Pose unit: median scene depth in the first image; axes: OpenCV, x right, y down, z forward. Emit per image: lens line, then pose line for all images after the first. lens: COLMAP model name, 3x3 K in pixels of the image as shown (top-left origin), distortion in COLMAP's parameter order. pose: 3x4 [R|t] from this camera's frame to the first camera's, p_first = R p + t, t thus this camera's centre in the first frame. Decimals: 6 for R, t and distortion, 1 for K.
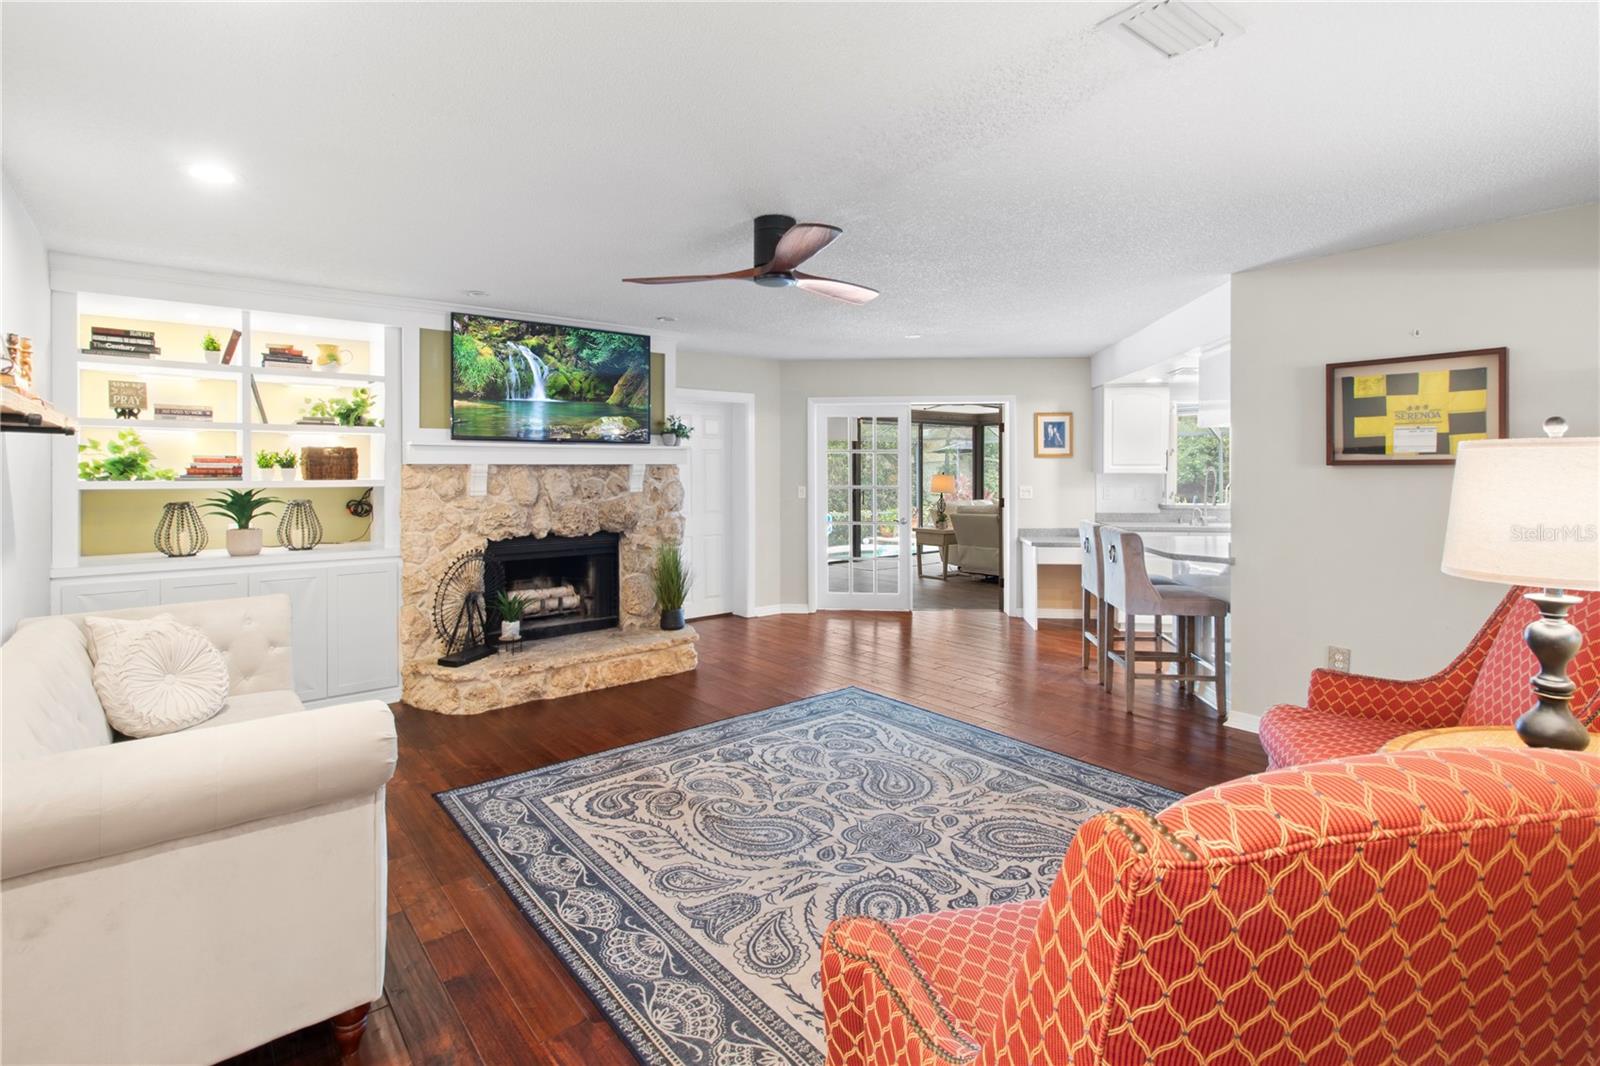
lens RADIAL K [[772.4, 0, 808.8], [0, 772.4, 460.6], [0, 0, 1]] dist [0.018442, -0.000626]
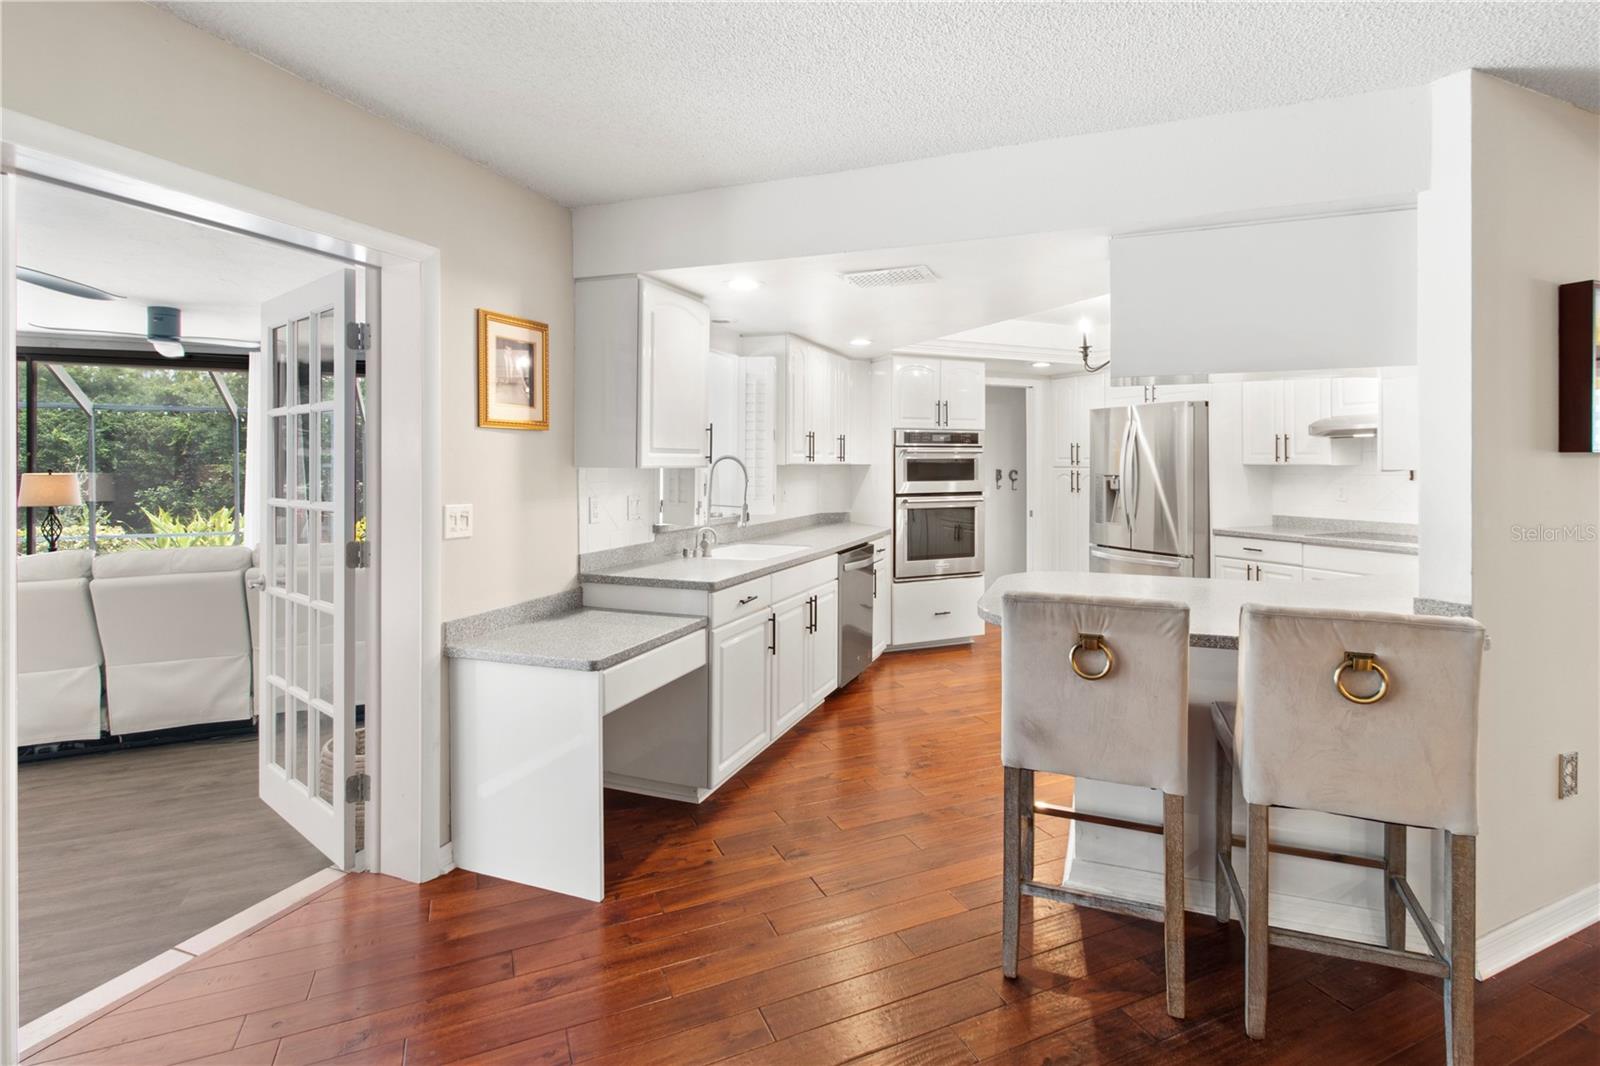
lens RADIAL K [[772.4, 0, 808.8], [0, 772.4, 460.6], [0, 0, 1]] dist [0.018442, -0.000626]
pose [[0.250739, 0.001839, 0.968053, -0.035091], [-0.007244, 0.999974, -0.000023, 0.011323], [-0.968028, -0.007006, 0.250745, 0.753562]]
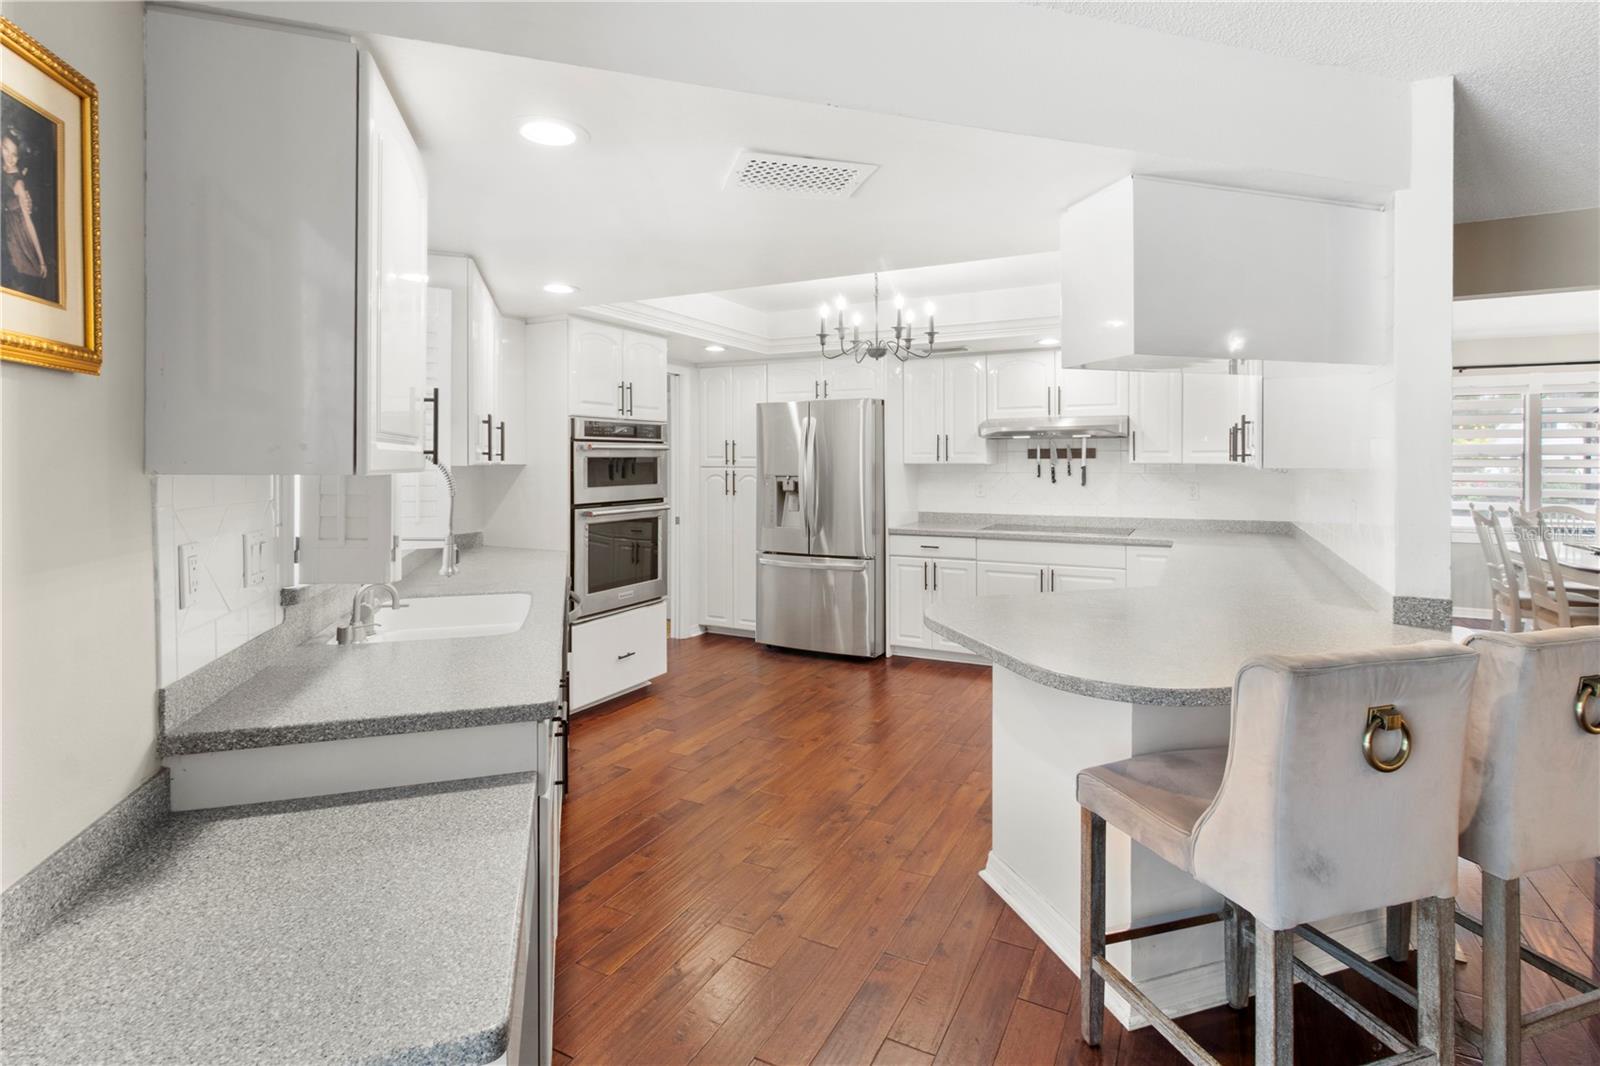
lens RADIAL K [[772.4, 0, 808.8], [0, 772.4, 460.6], [0, 0, 1]] dist [0.018442, -0.000626]
pose [[-0.411269, 0.002160, 0.911511, 0.138292], [-0.005936, 0.999970, -0.005048, 0.013371], [-0.911495, -0.007487, -0.411244, 0.933996]]
